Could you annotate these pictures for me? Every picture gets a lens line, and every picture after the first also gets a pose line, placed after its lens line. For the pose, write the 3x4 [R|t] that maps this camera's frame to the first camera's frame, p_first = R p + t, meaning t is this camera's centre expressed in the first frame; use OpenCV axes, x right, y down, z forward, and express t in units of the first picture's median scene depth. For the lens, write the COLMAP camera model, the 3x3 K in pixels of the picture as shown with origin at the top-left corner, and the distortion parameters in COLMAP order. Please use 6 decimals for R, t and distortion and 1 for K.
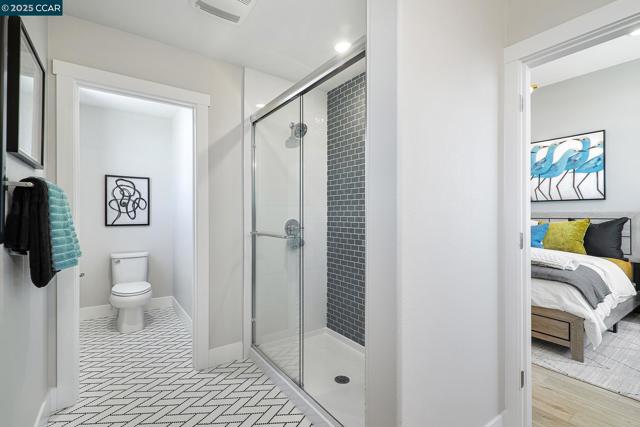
lens RADIAL K [[297.5, 0, 313.5], [0, 297.5, 212.8], [0, 0, 1]] dist [-0.001410, -0.002516]
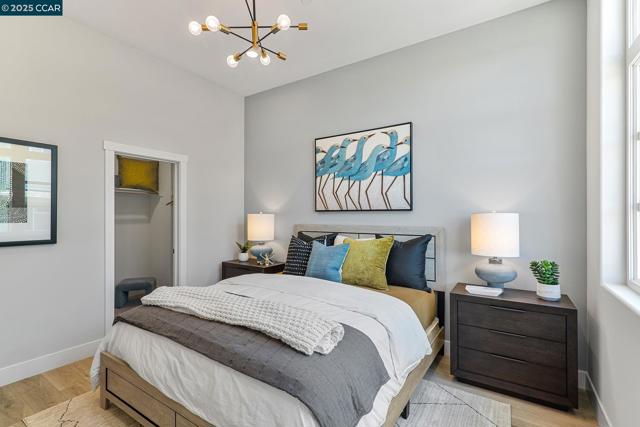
lens RADIAL K [[297.5, 0, 325.3], [0, 297.5, 214.6], [0, 0, 1]] dist [-0.001410, -0.002516]
pose [[0.920565, 0.001735, 0.390586, 0.453596], [-0.001525, 0.999998, -0.000848, -0.032266], [-0.390587, 0.000185, 0.920566, 0.354010]]
